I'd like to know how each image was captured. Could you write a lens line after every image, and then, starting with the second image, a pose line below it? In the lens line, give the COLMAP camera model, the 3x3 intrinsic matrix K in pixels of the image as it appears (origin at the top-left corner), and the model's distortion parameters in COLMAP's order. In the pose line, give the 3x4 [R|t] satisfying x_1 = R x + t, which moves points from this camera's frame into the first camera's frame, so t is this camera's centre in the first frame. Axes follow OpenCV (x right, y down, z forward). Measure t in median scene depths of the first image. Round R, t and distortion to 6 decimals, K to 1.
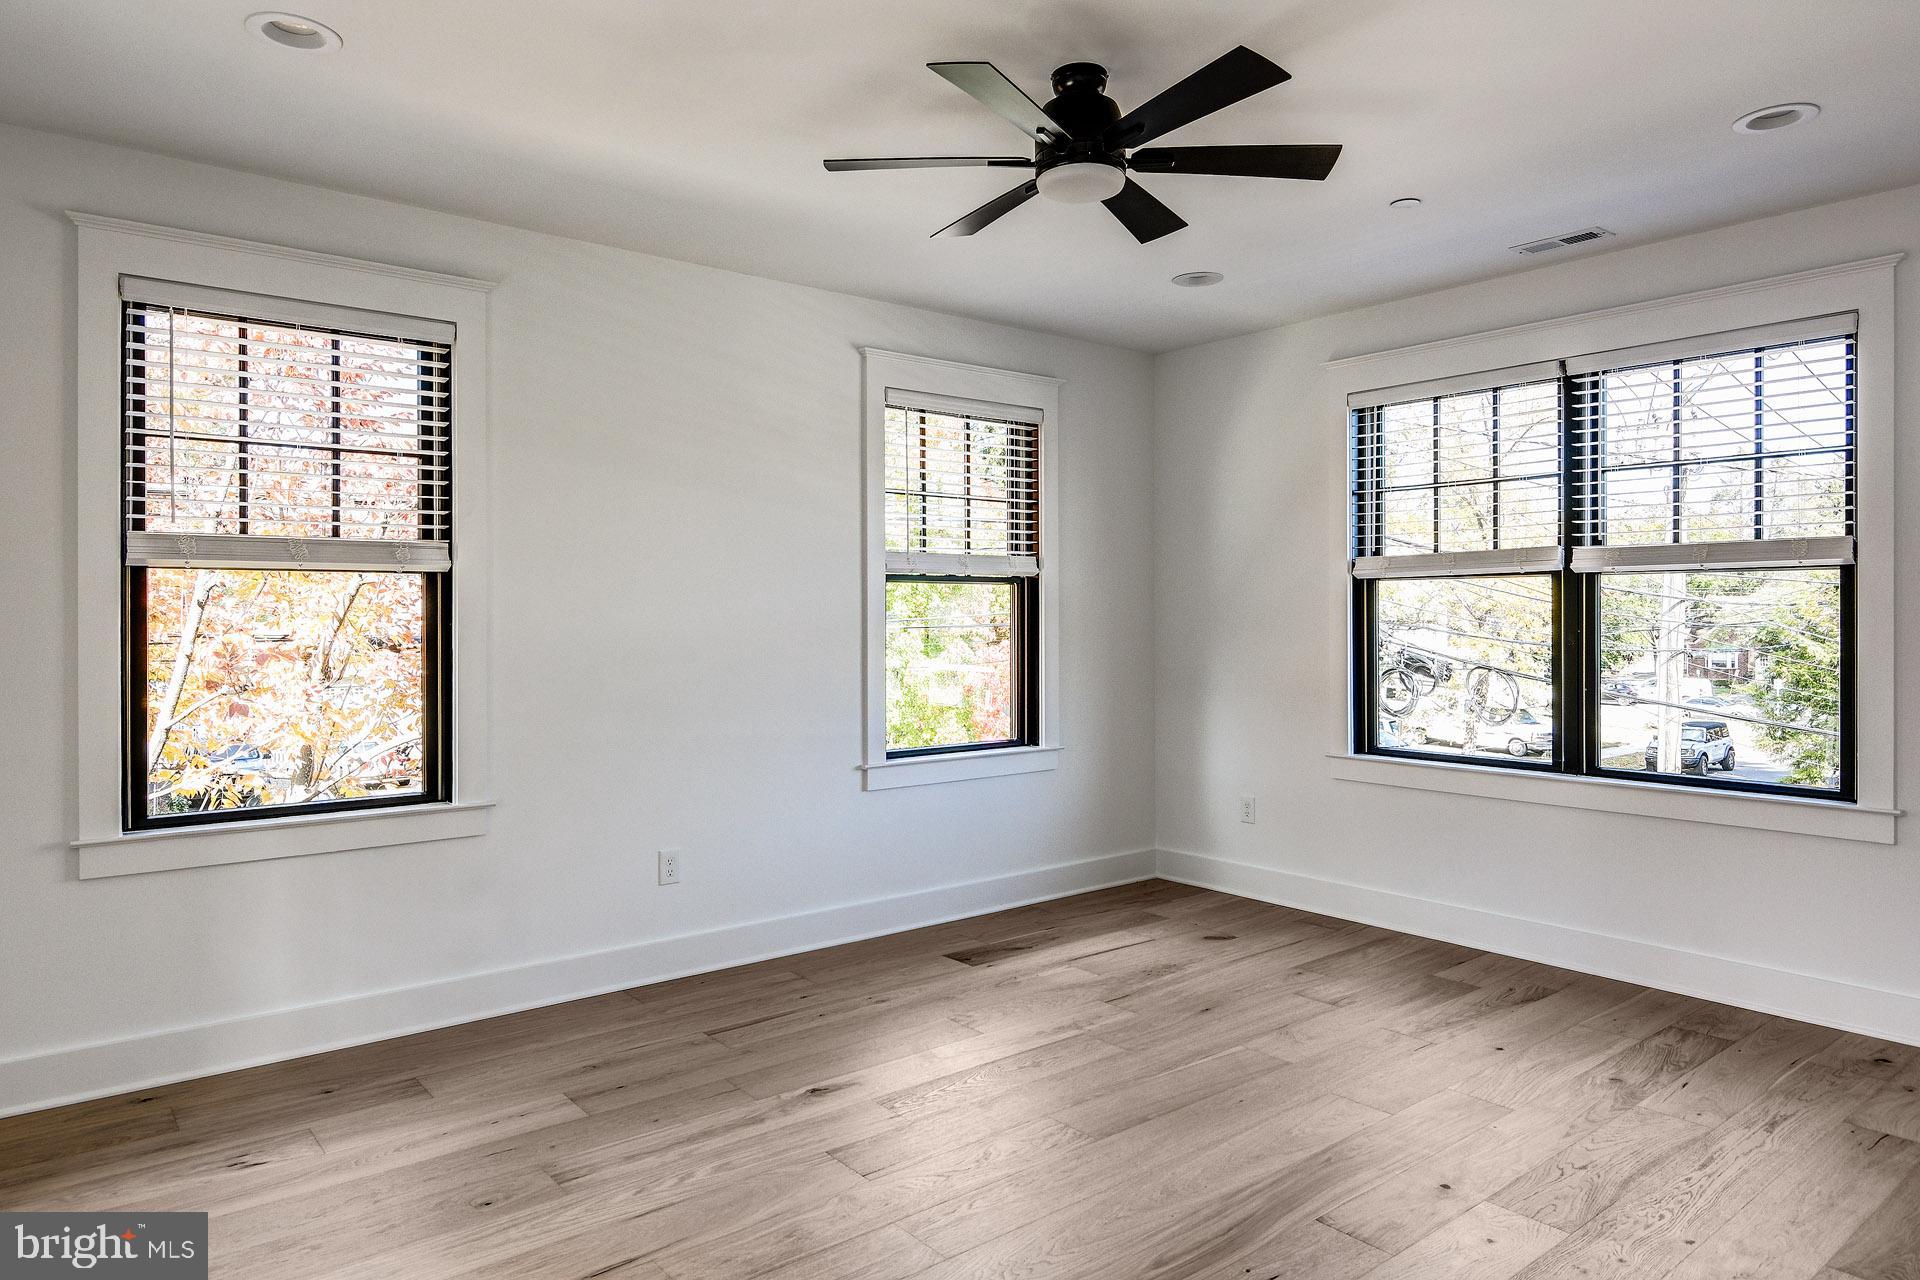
lens RADIAL K [[1181.5, 0, 960.0], [0, 1181.5, 640.0], [0, 0, 1]] dist [-0.003898, -0.000989]
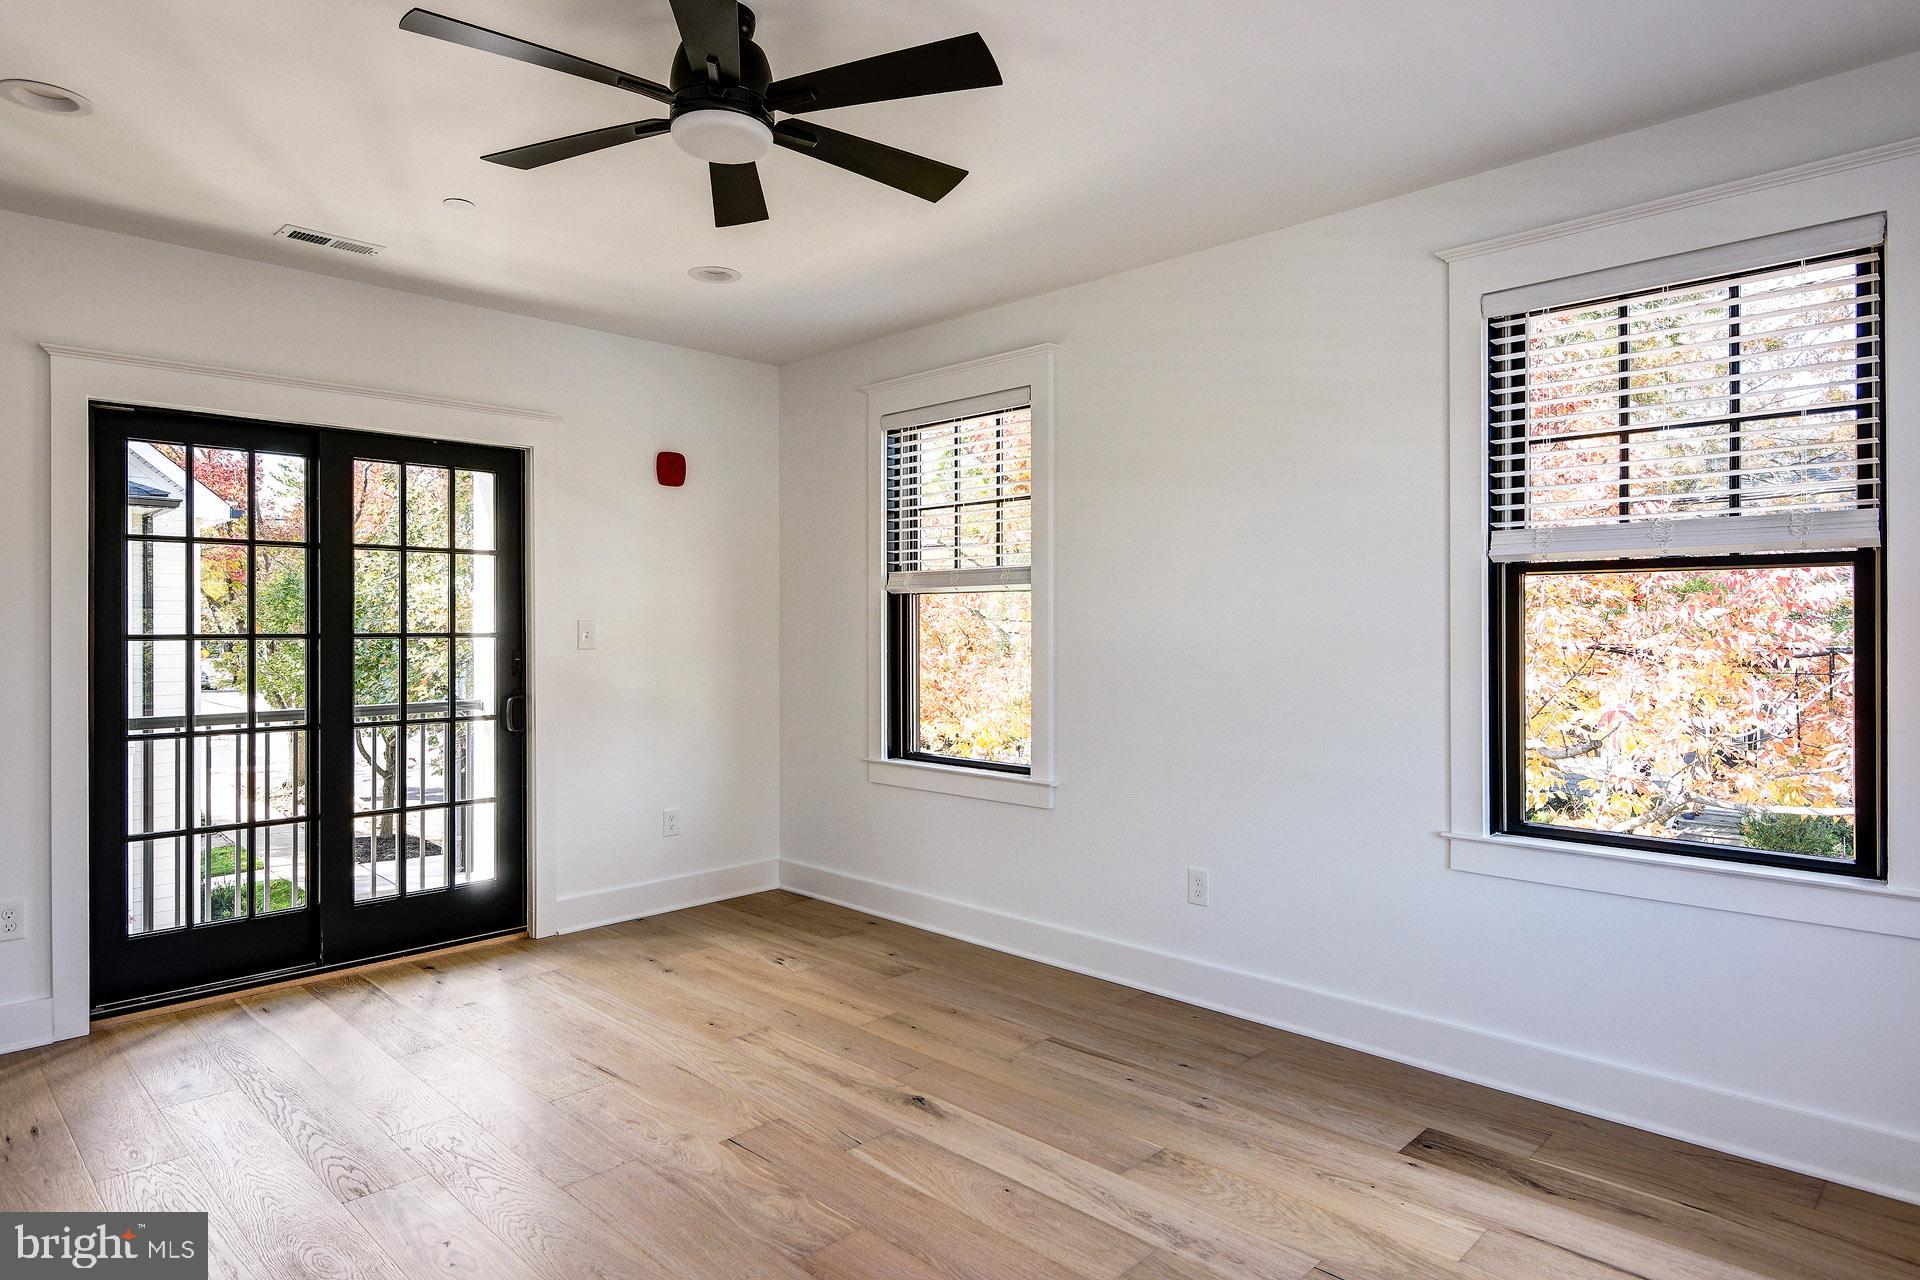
lens RADIAL K [[1136.2, 0, 957.8], [0, 1136.2, 622.6], [0, 0, 1]] dist [0.003160, 0.000499]
pose [[0.097569, 0.013941, -0.995131, 0.721167], [-0.004299, 0.999898, 0.013586, -0.037522], [0.995219, 0.002952, 0.097619, 0.791735]]
